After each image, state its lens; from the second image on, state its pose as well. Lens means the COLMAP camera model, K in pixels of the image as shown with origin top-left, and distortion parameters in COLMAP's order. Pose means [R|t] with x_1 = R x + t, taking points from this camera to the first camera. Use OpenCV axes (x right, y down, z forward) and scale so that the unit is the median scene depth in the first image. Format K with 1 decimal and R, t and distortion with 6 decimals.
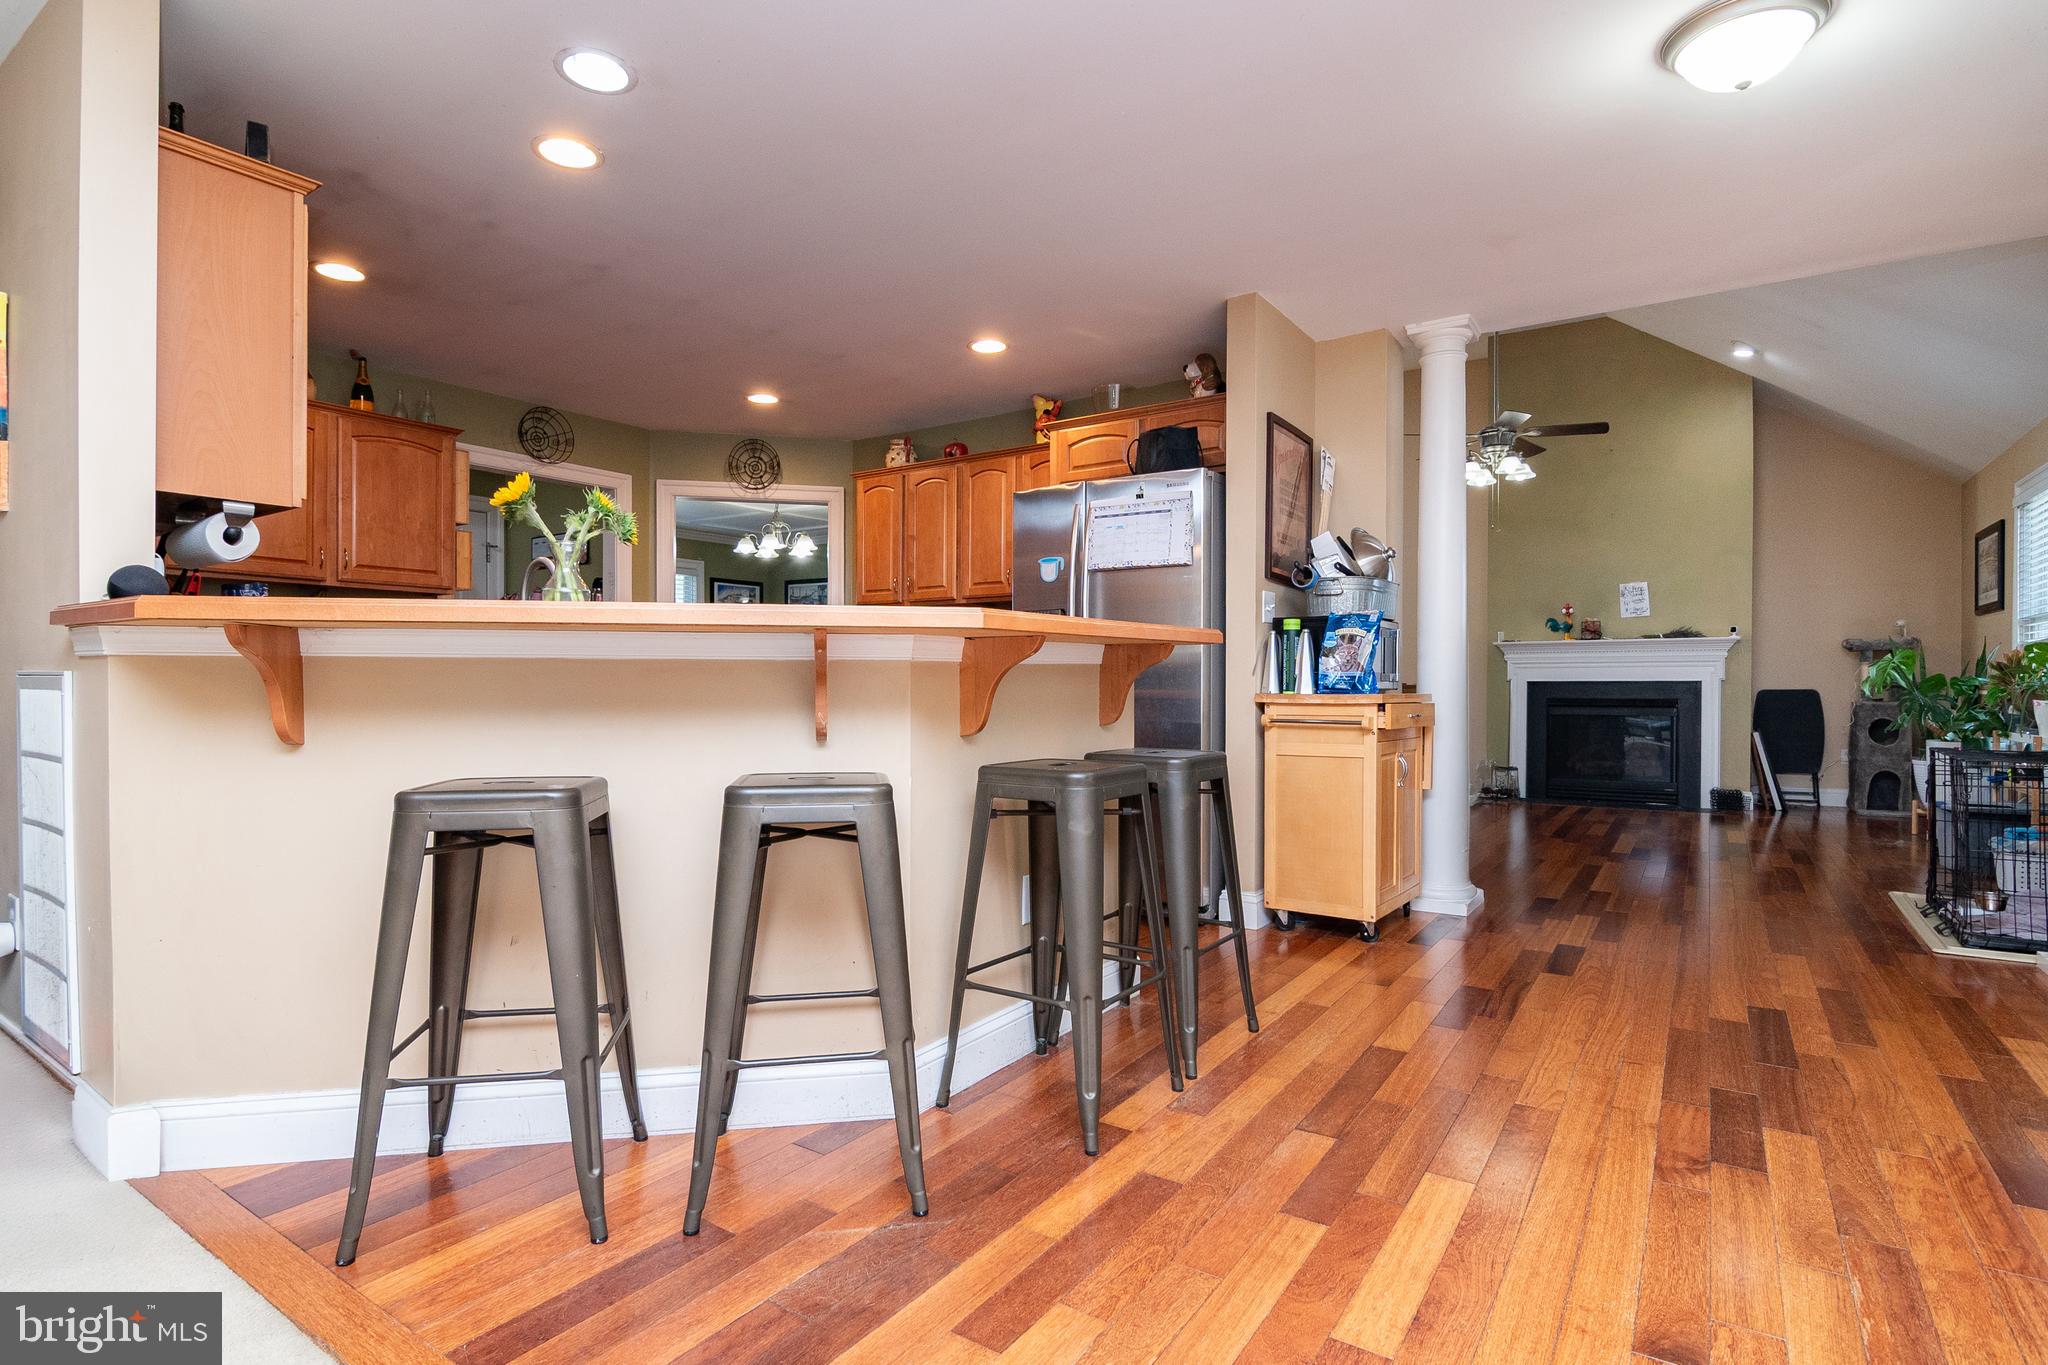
lens RADIAL K [[1022.3, 0, 1024.0], [0, 1022.3, 682.5], [0, 0, 1]] dist [0.004037, -0.000151]
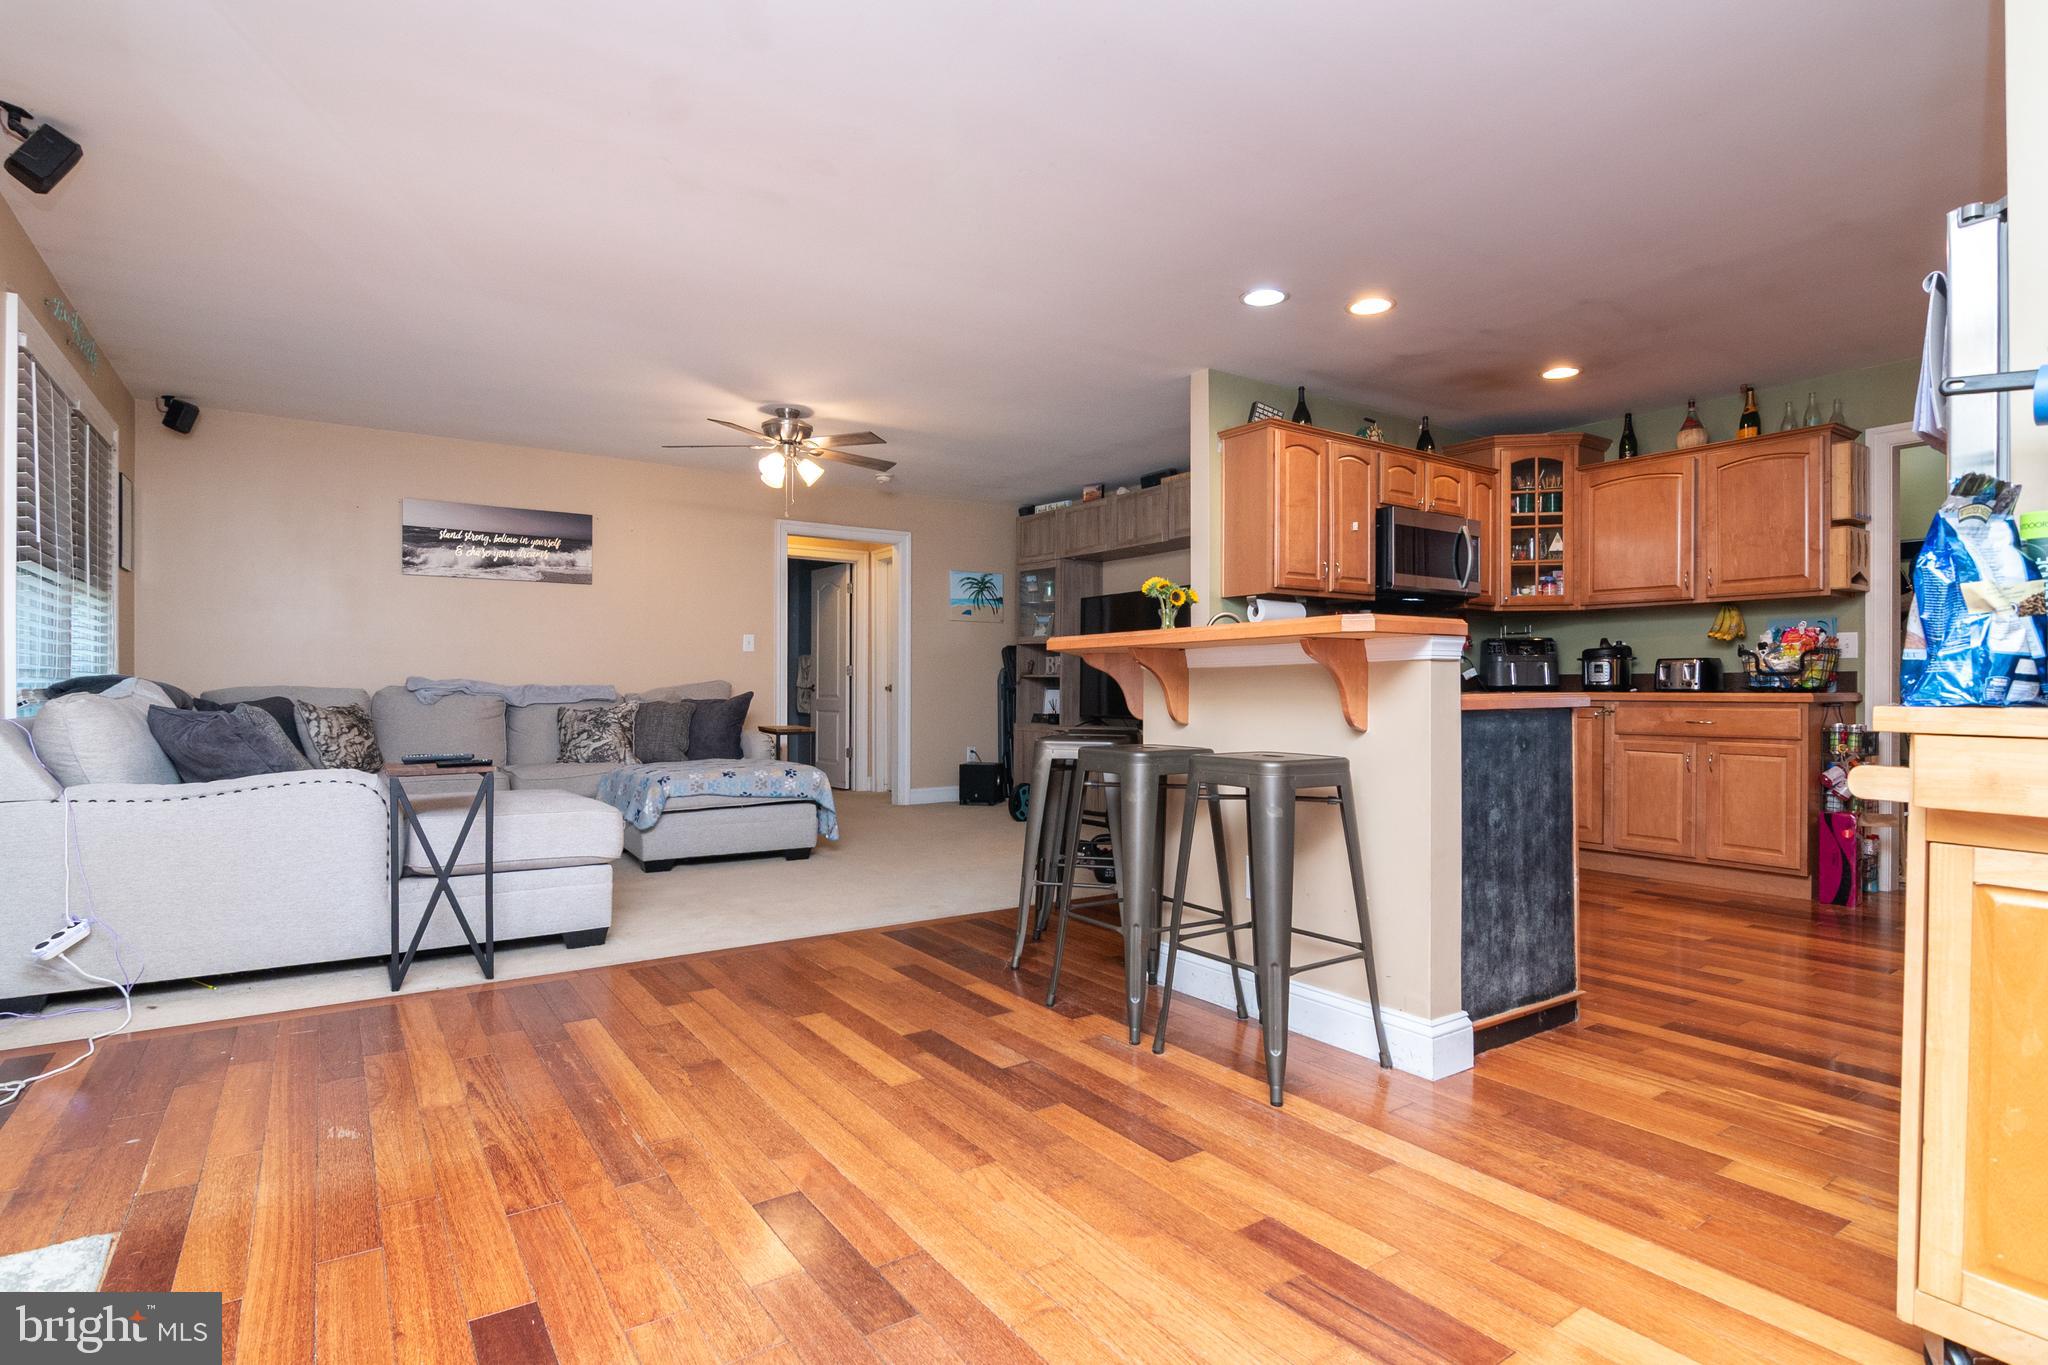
lens RADIAL K [[1022.3, 0, 1024.0], [0, 1022.3, 682.5], [0, 0, 1]] dist [0.004037, -0.000151]
pose [[-0.365679, -0.007242, -0.930713, 0.737300], [-0.004855, 0.999971, -0.005873, 0.006590], [0.930728, 0.002371, -0.365703, 0.770753]]
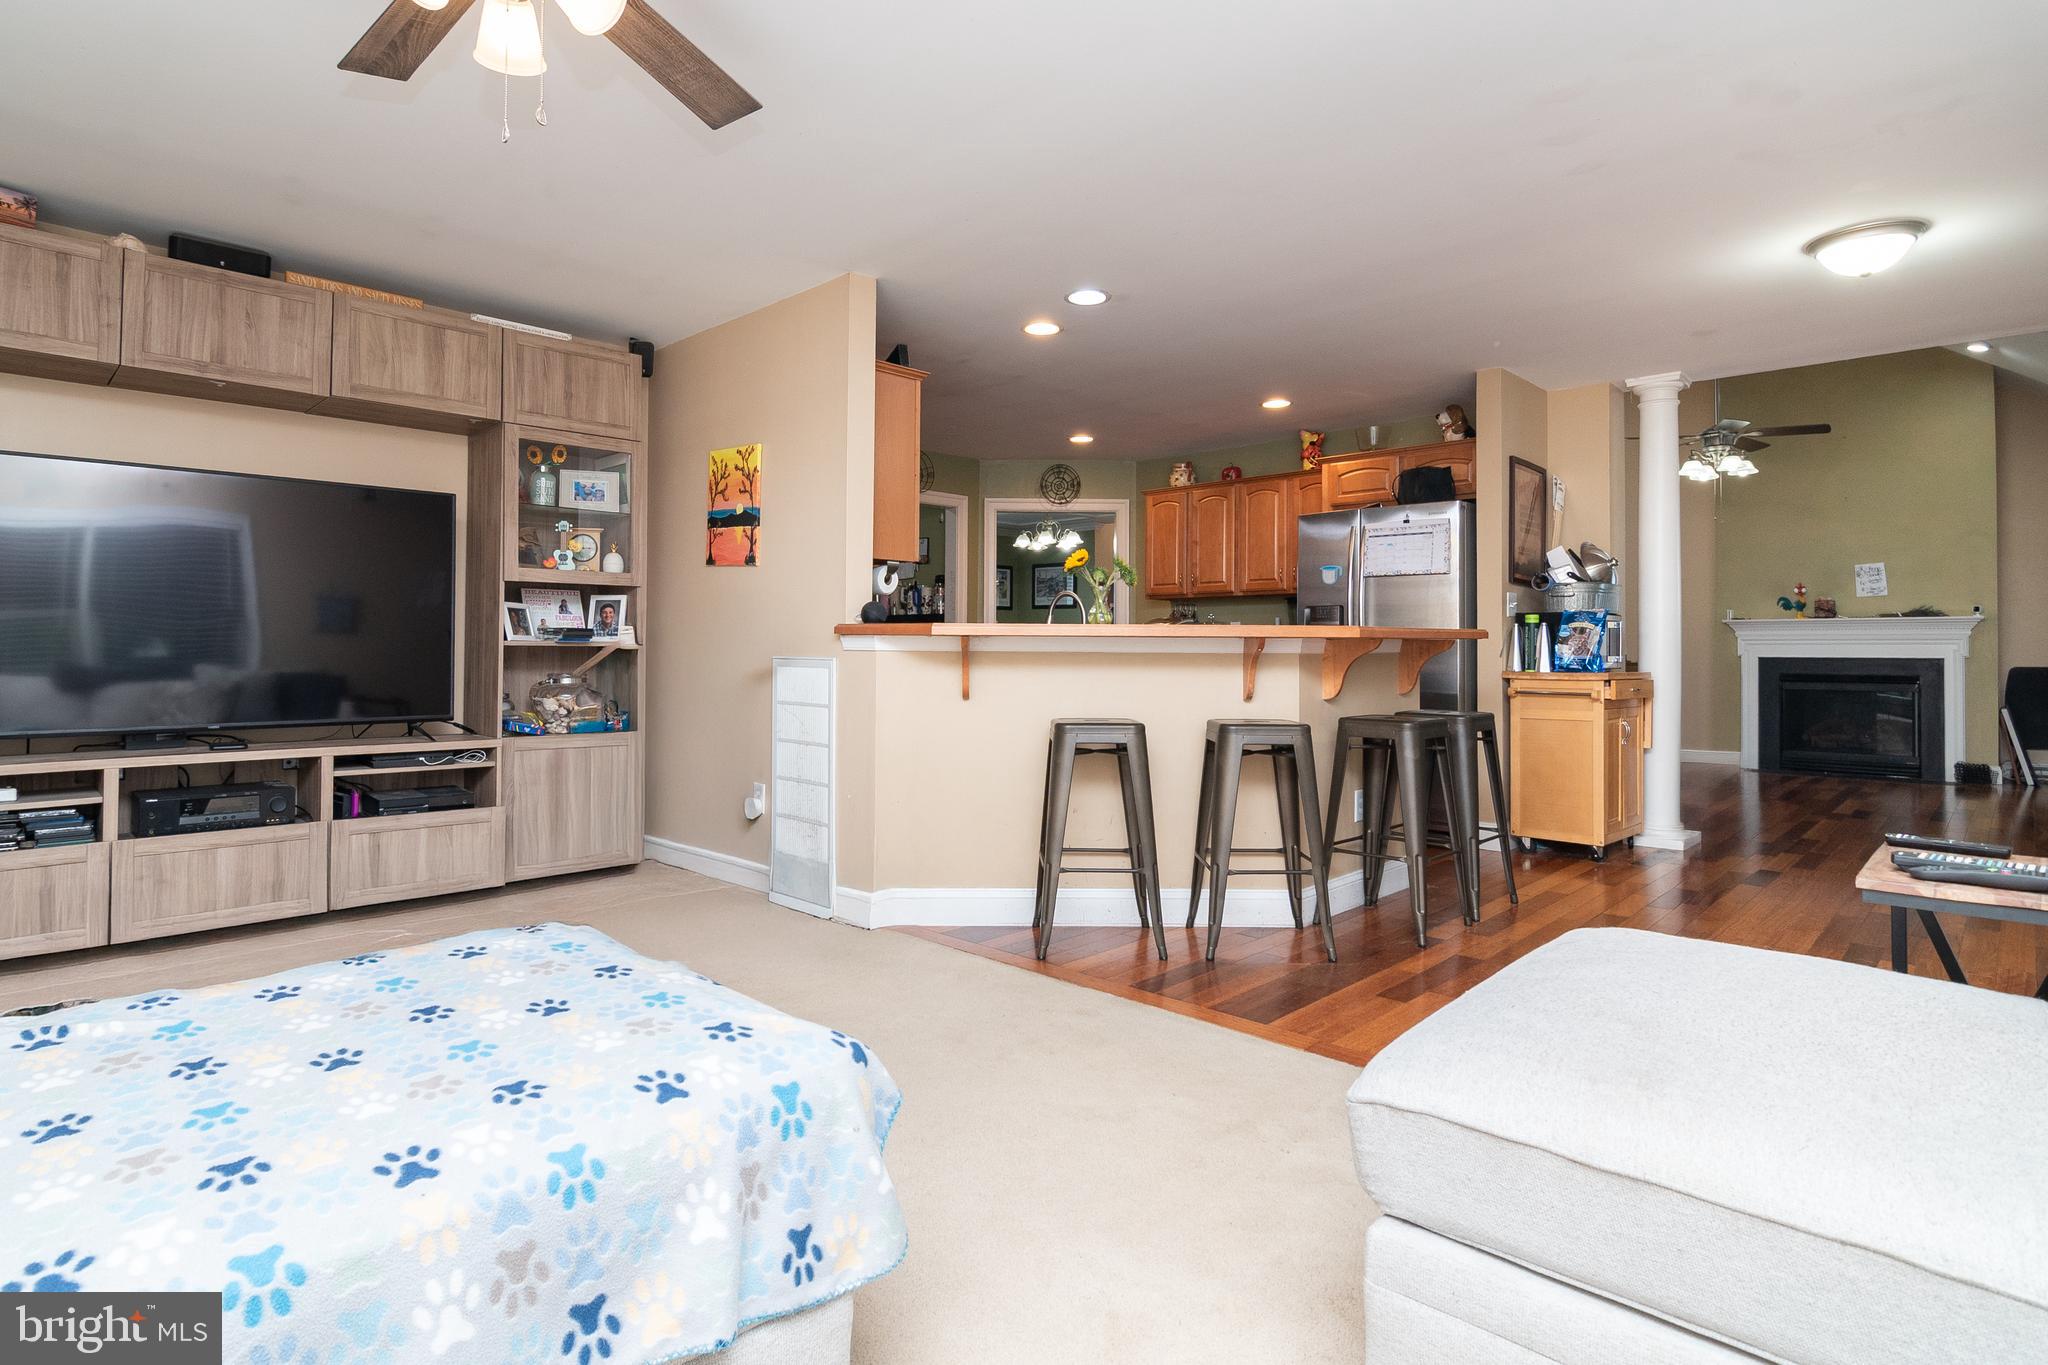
lens RADIAL K [[1066.3, 0, 977.7], [0, 1066.3, 626.1], [0, 0, 1]] dist [-0.002451, -0.000535]
pose [[0.980836, -0.001192, -0.194834, -0.159607], [-0.002976, 0.999773, -0.021100, -0.015416], [0.194815, 0.021276, 0.980609, -0.451366]]
